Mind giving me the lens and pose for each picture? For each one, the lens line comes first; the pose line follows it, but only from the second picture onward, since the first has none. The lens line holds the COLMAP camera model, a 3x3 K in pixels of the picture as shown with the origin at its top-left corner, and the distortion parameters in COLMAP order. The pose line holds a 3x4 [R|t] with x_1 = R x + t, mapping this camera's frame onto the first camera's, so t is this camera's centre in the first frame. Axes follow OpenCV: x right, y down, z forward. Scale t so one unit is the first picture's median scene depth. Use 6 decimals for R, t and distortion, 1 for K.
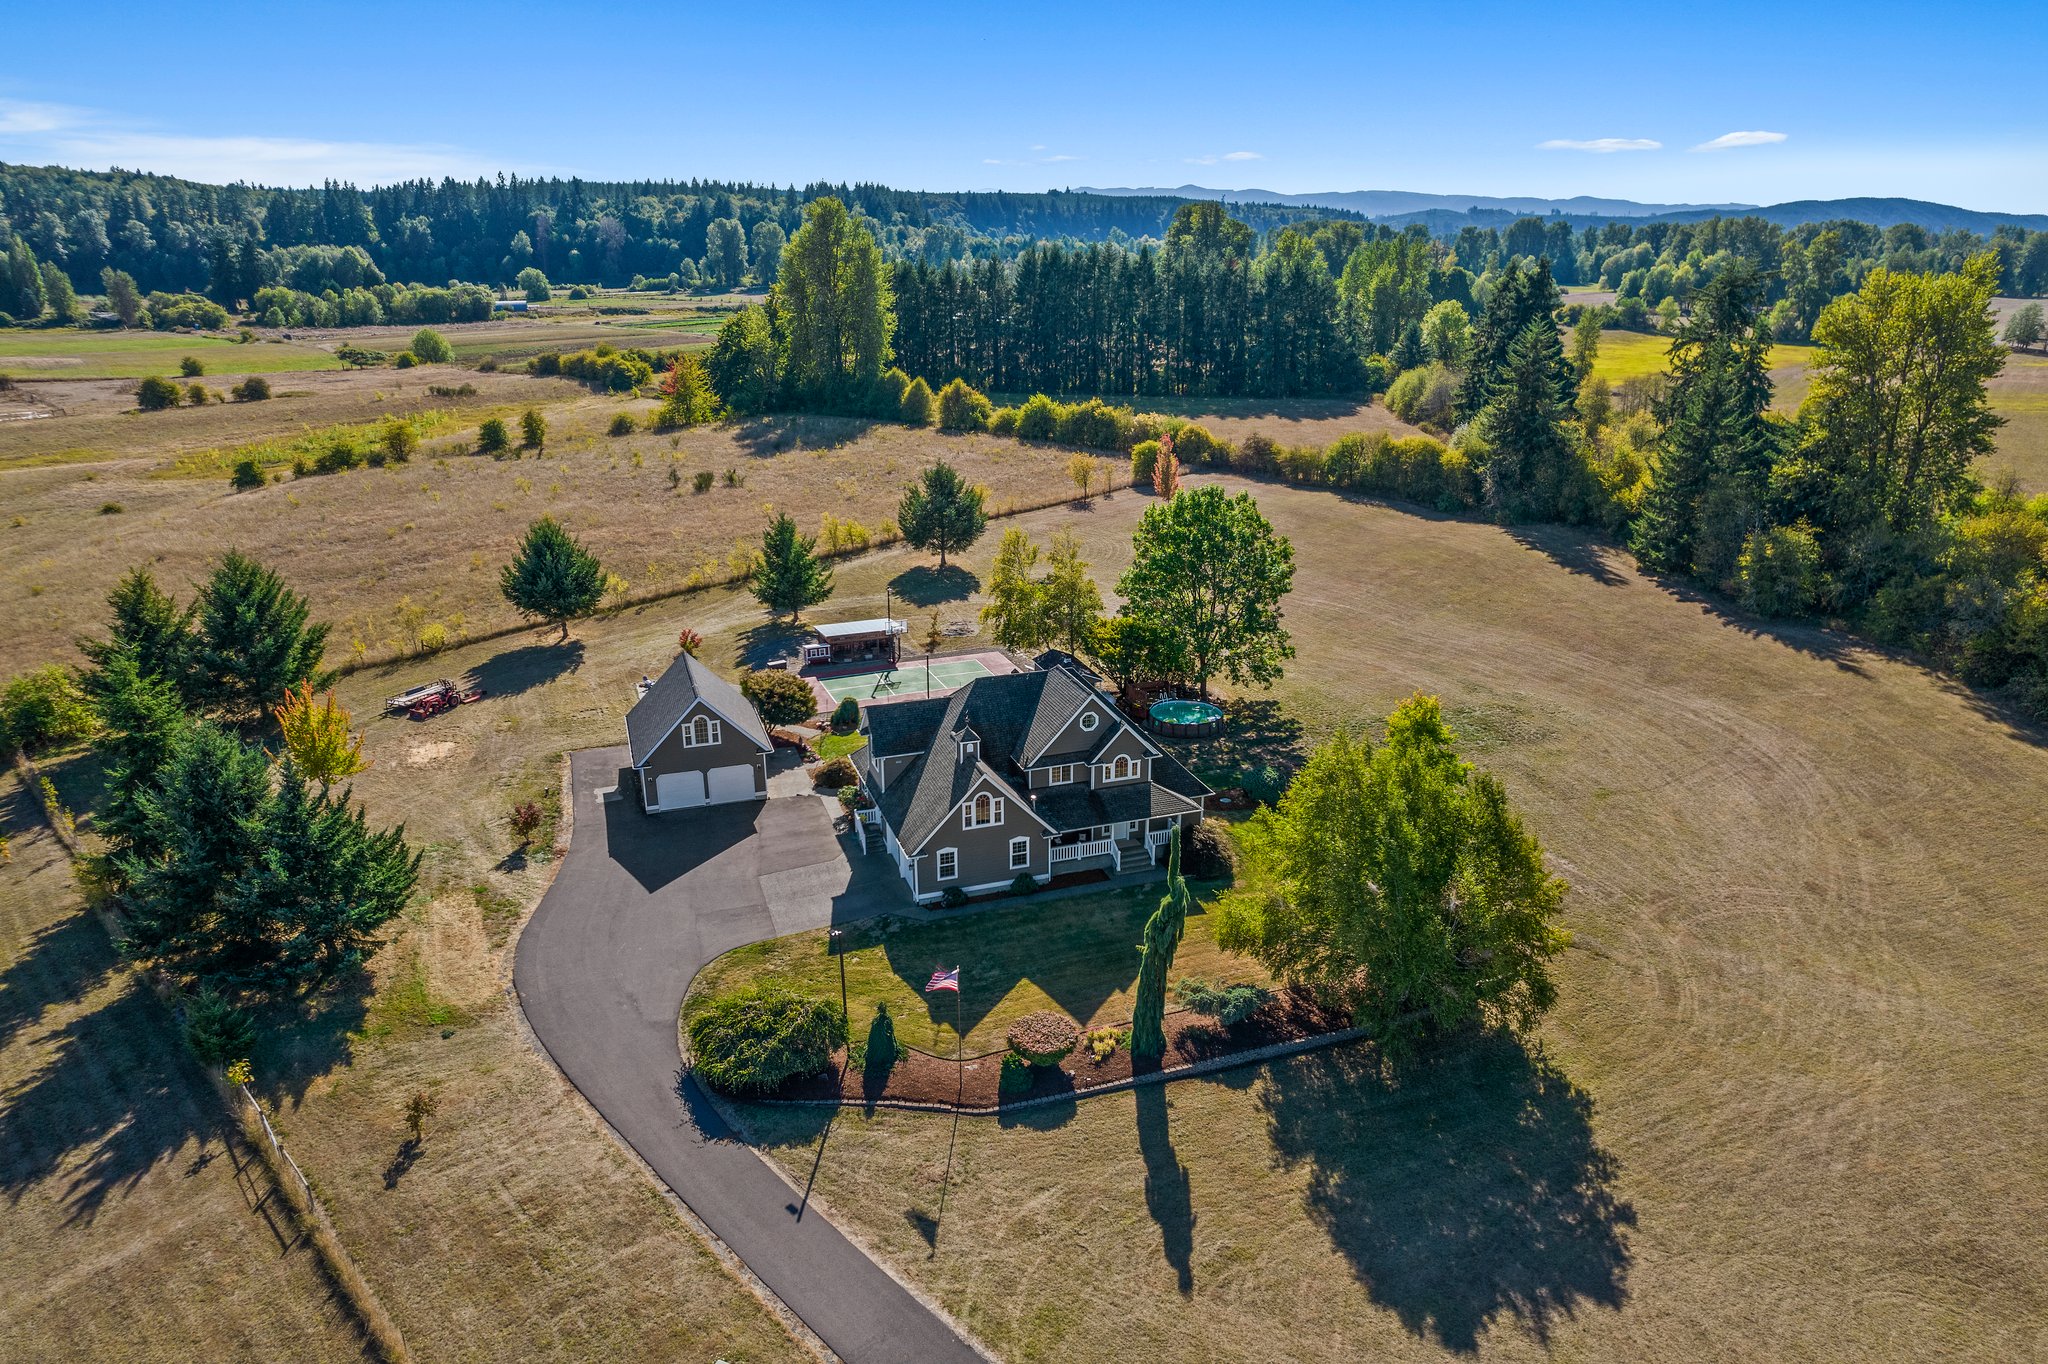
lens RADIAL K [[1288.9, 0, 1039.9], [0, 1288.9, 723.6], [0, 0, 1]] dist [-0.084972, 0.074855]
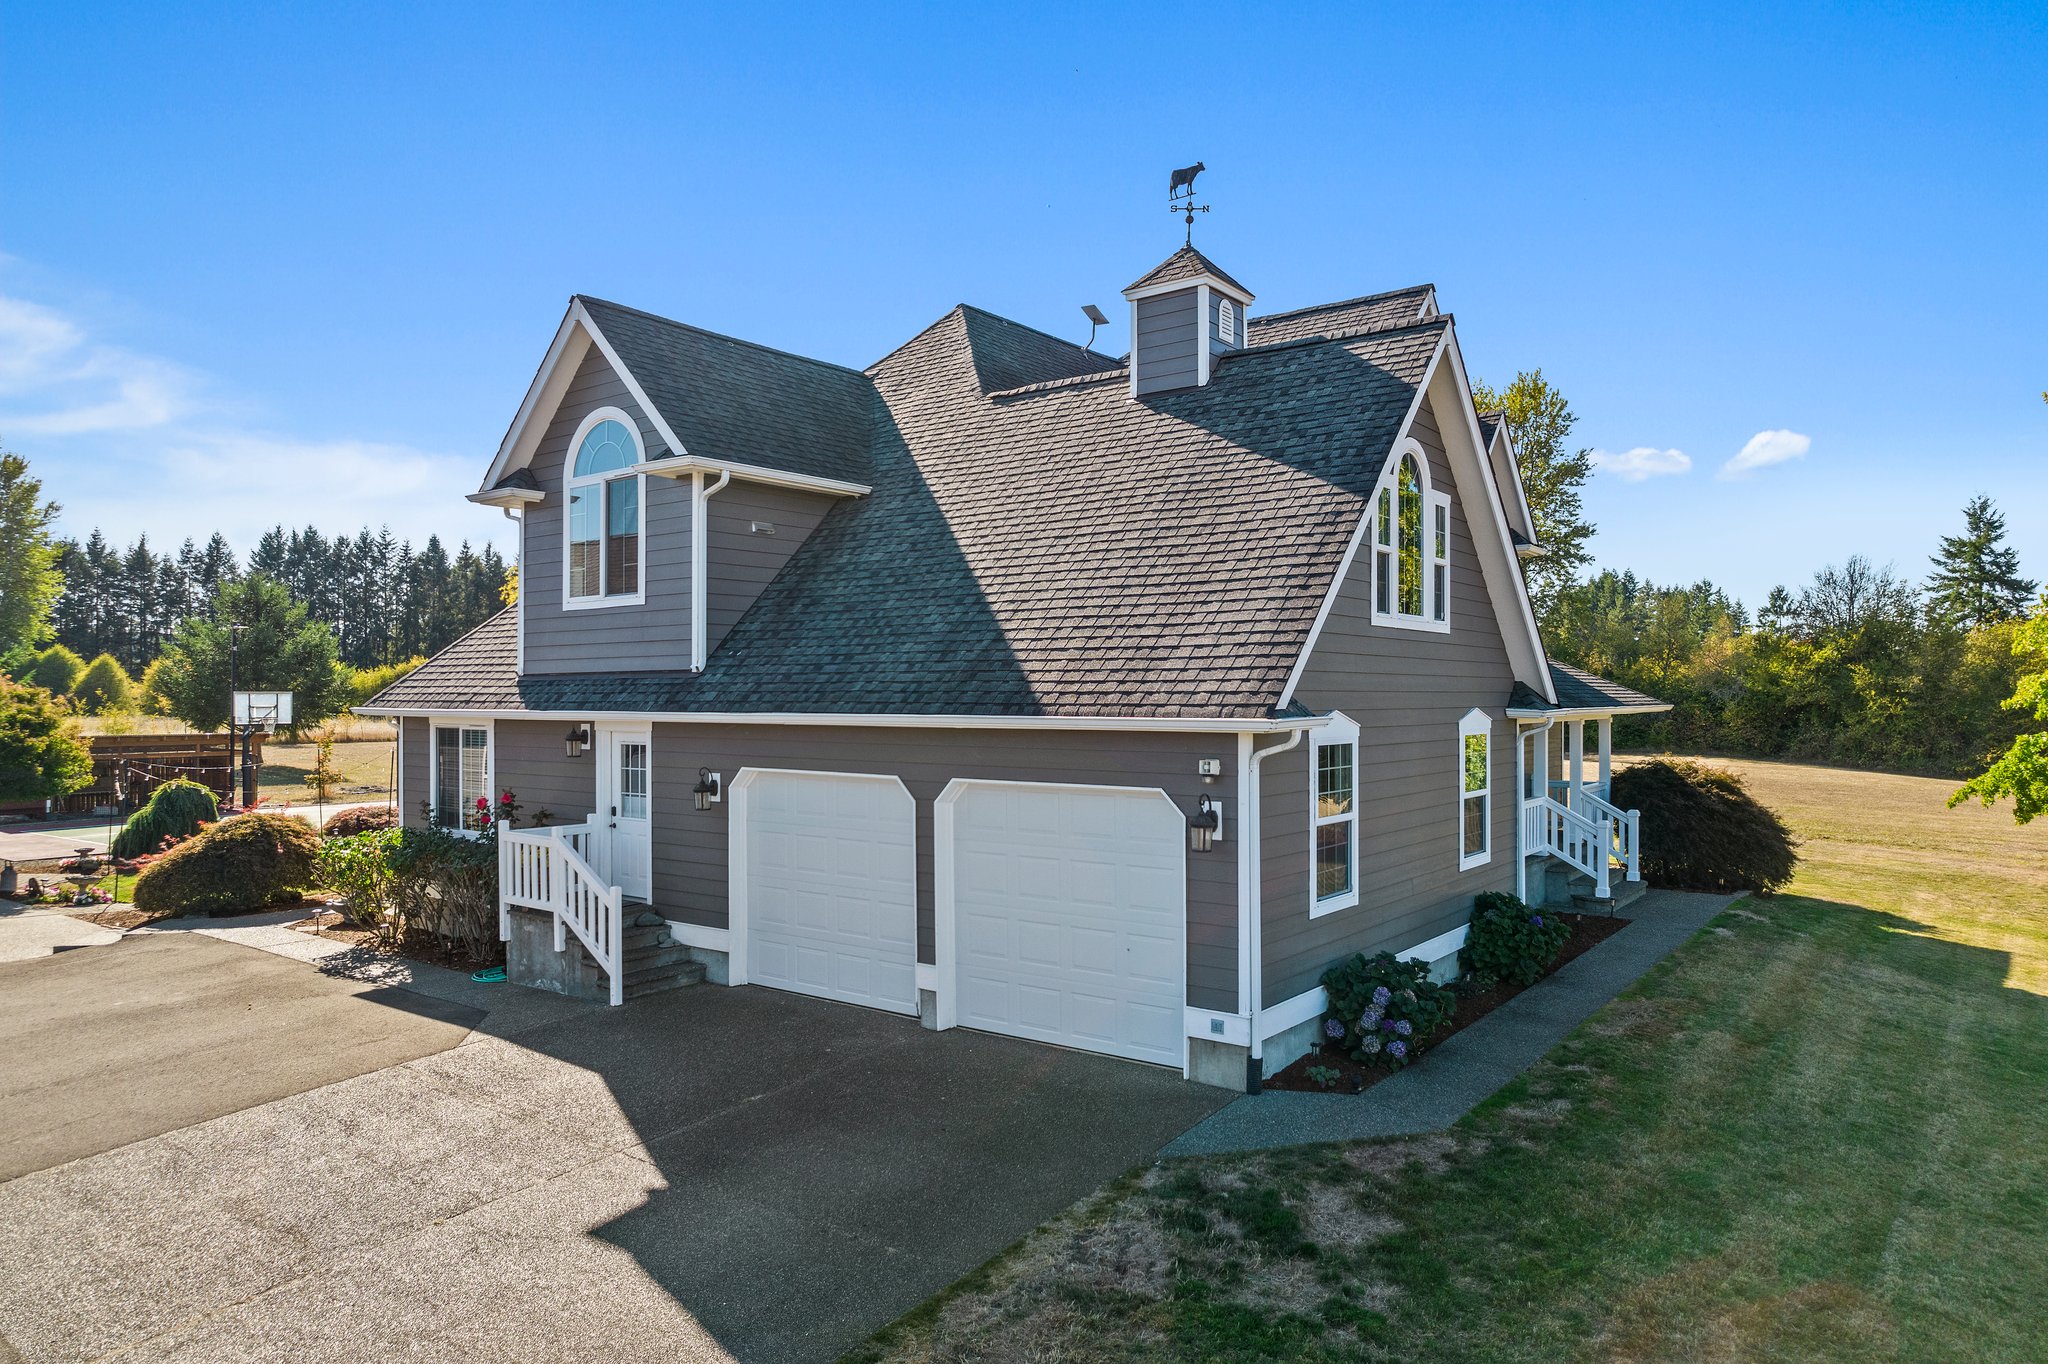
lens RADIAL K [[1311.8, 0, 1040.5], [0, 1311.8, 724.8], [0, 0, 1]] dist [-0.083149, 0.070229]
pose [[0.832182, -0.011261, 0.554388, -0.101542], [0.196053, 0.941192, -0.275173, 0.067202], [-0.518687, 0.337684, 0.785451, 0.419865]]
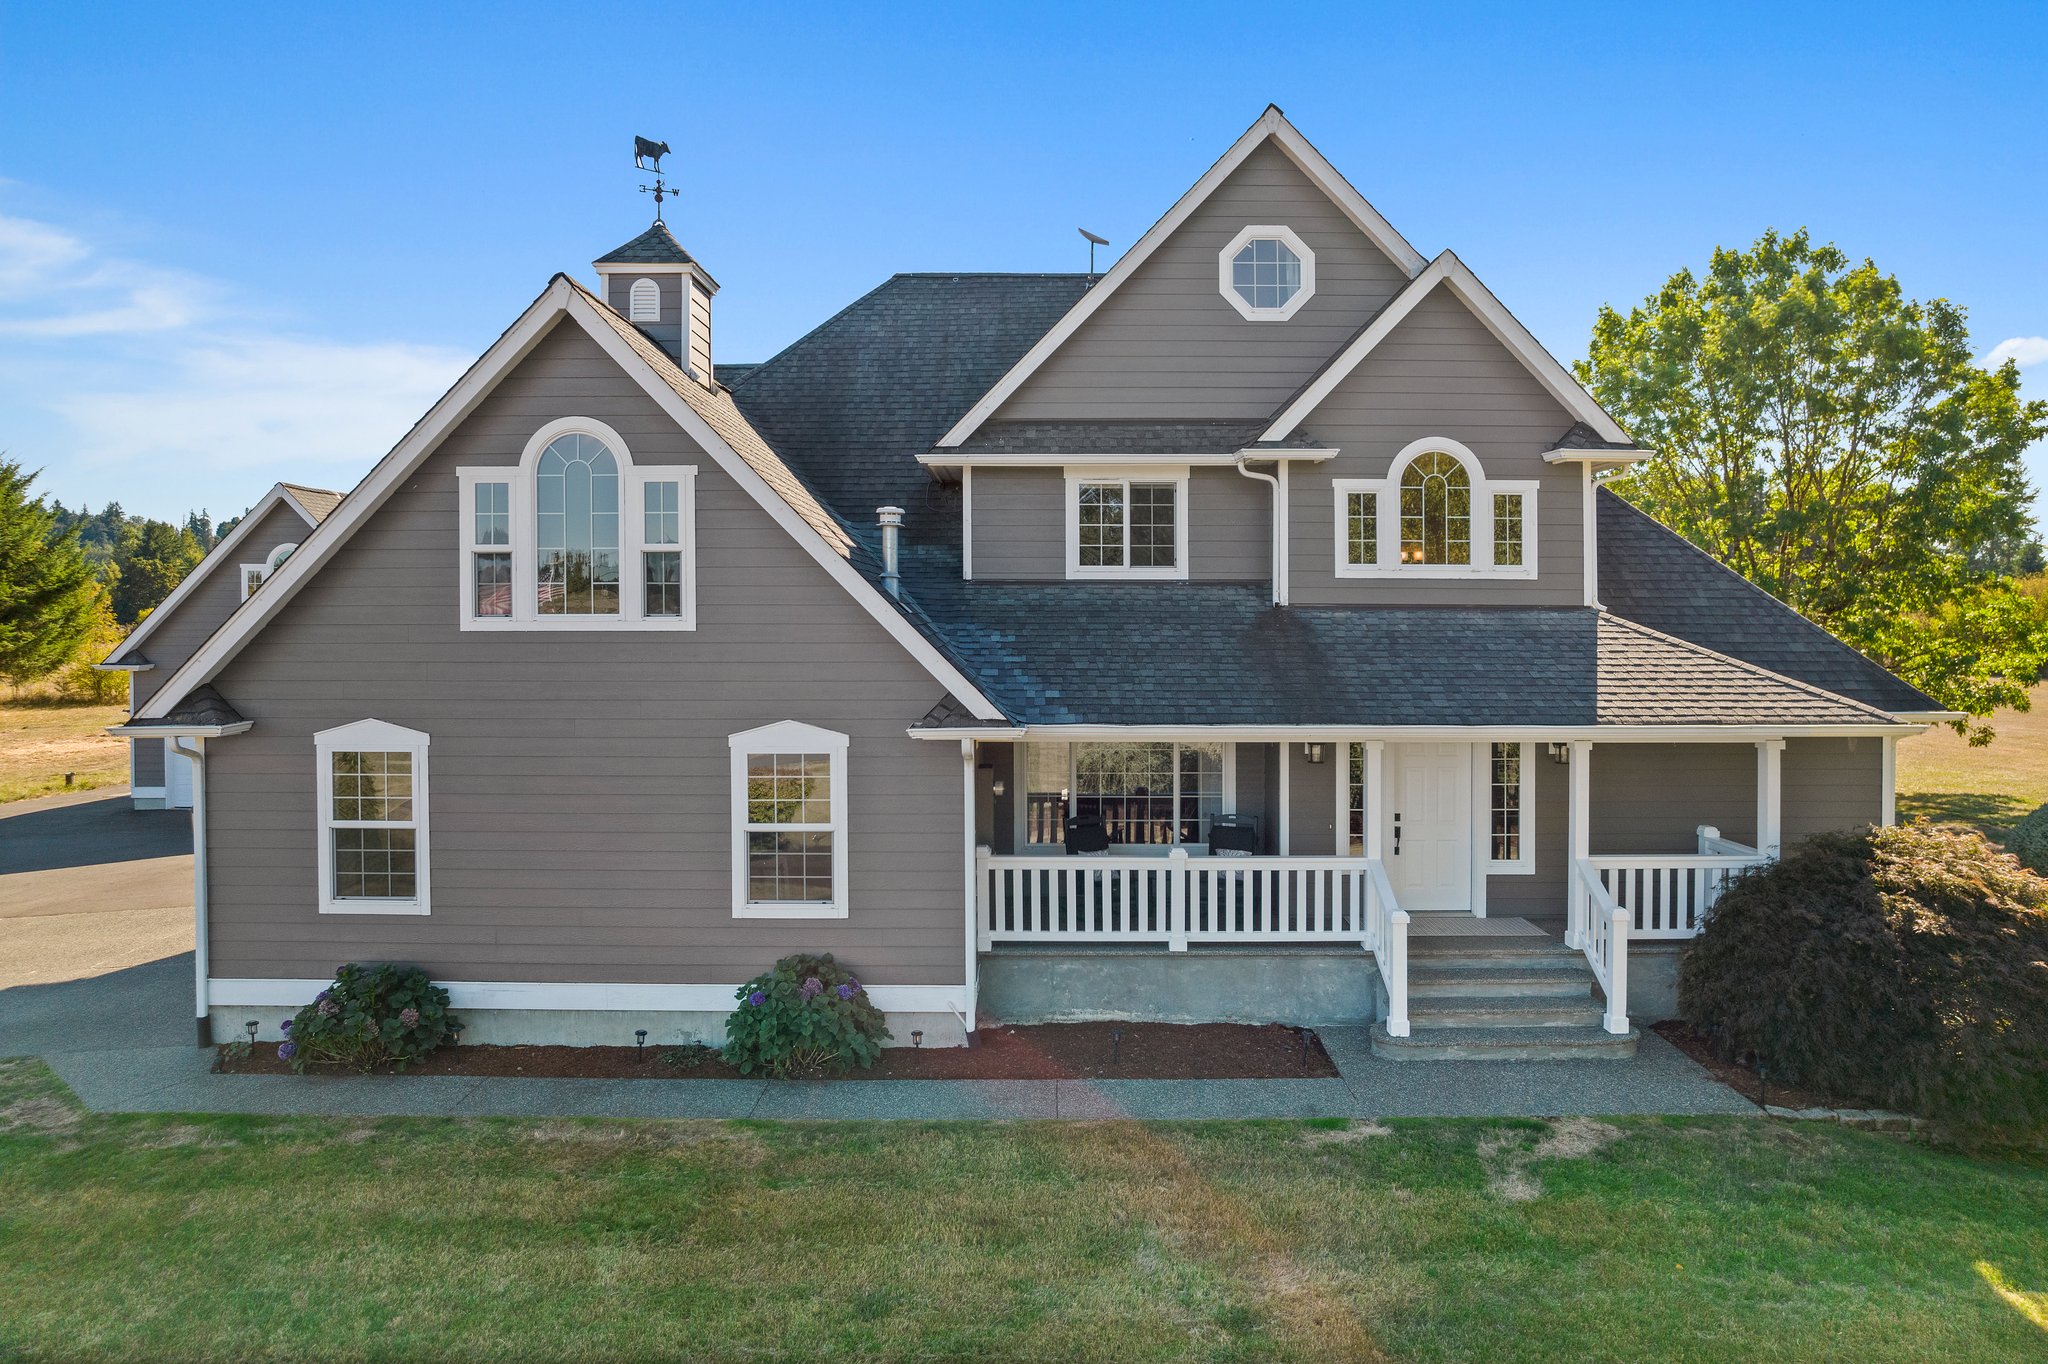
lens RADIAL K [[1340.0, 0, 1021.2], [0, 1340.0, 651.9], [0, 0, 1]] dist [-0.067862, 0.051968]
pose [[0.940159, 0.005867, -0.340684, 0.037512], [-0.118029, 0.943557, -0.309467, 0.064283], [0.319640, 0.331159, 0.887786, 0.412815]]
